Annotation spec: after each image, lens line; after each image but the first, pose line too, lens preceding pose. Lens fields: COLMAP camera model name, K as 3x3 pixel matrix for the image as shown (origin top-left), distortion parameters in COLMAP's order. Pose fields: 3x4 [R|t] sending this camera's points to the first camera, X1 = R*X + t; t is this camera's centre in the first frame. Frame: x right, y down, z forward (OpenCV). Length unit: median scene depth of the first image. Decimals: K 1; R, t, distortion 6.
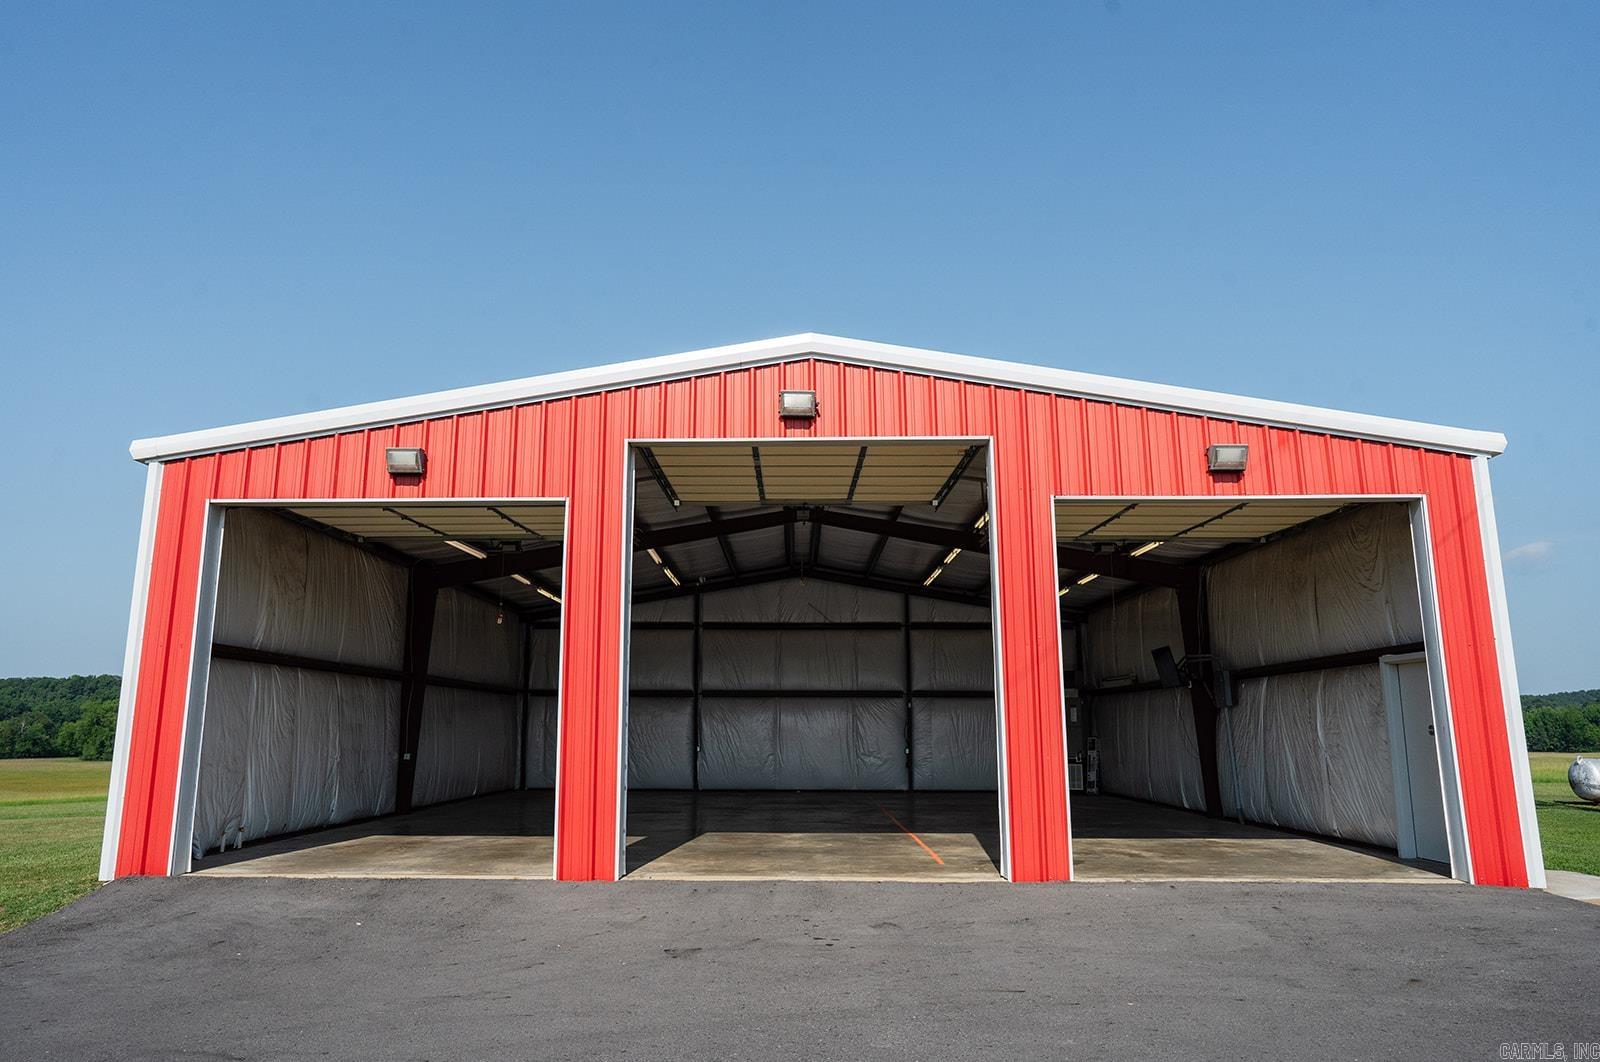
lens RADIAL K [[1047.0, 0, 795.0], [0, 1047.0, 525.5], [0, 0, 1]] dist [0.000952, -0.000012]
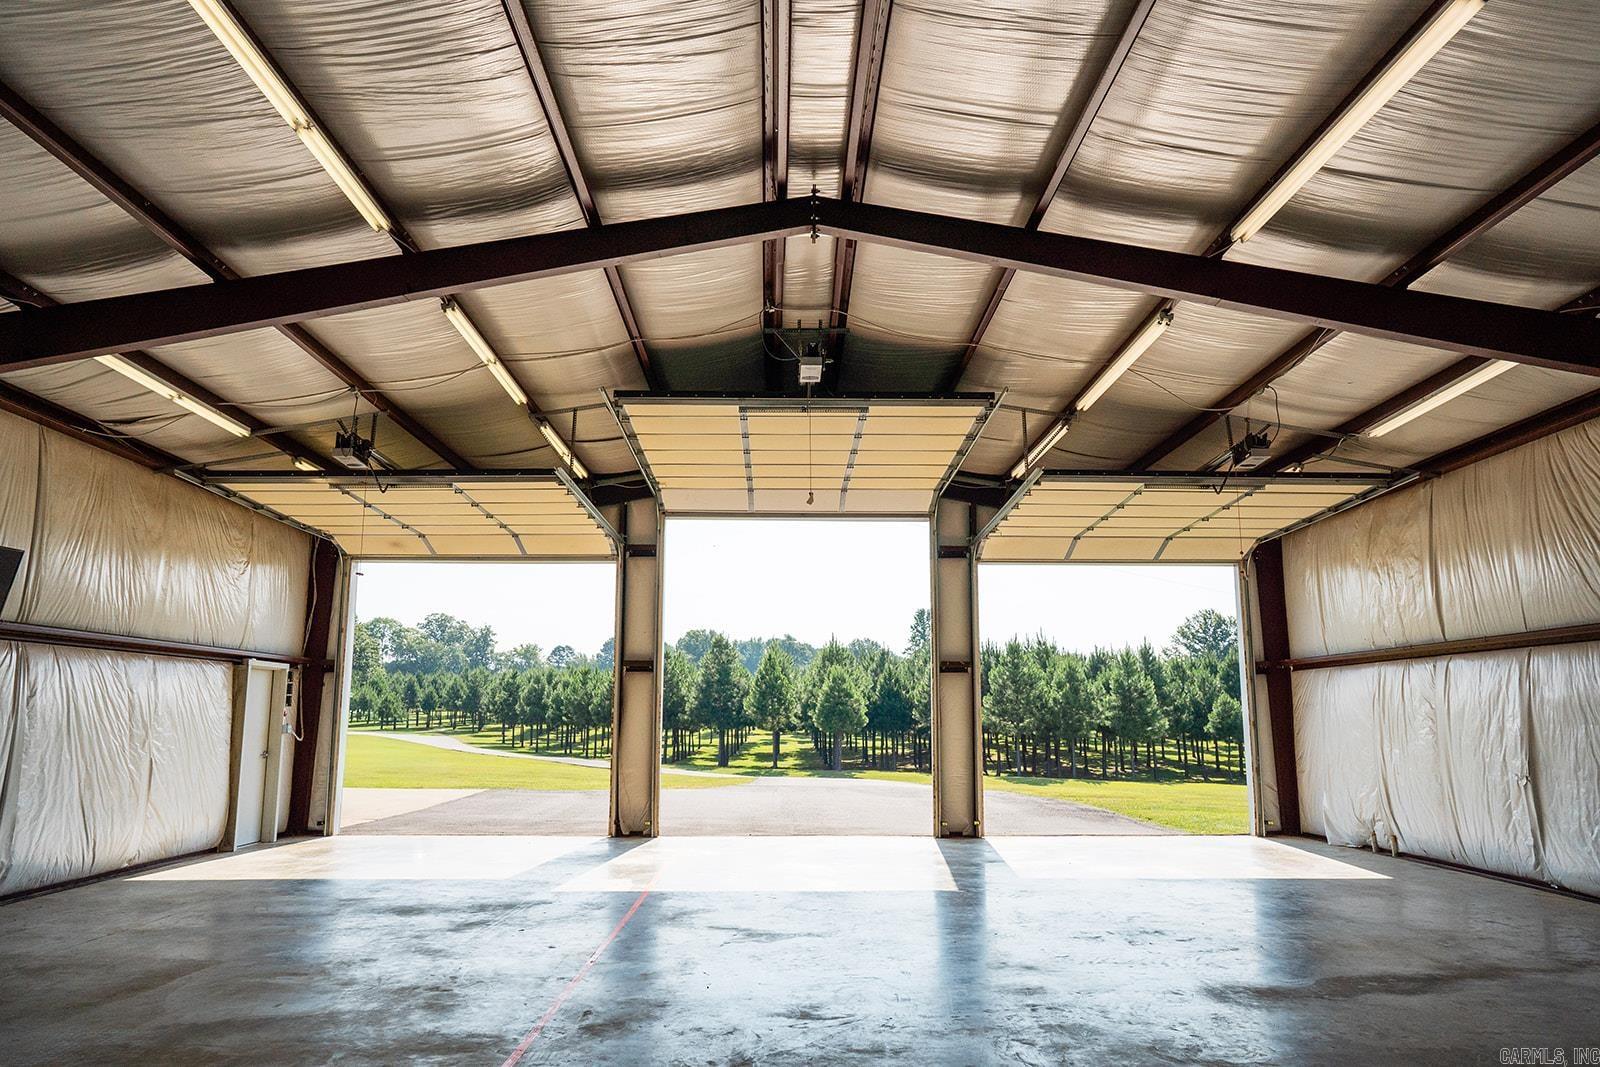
lens RADIAL K [[1047.0, 0, 801.0], [0, 1047.0, 535.8], [0, 0, 1]] dist [0.000952, -0.000012]
pose [[0.999911, -0.001934, 0.013170, -0.001835], [0.001818, 0.999959, 0.008827, 0.111236], [-0.013186, -0.008802, 0.999874, 0.577265]]
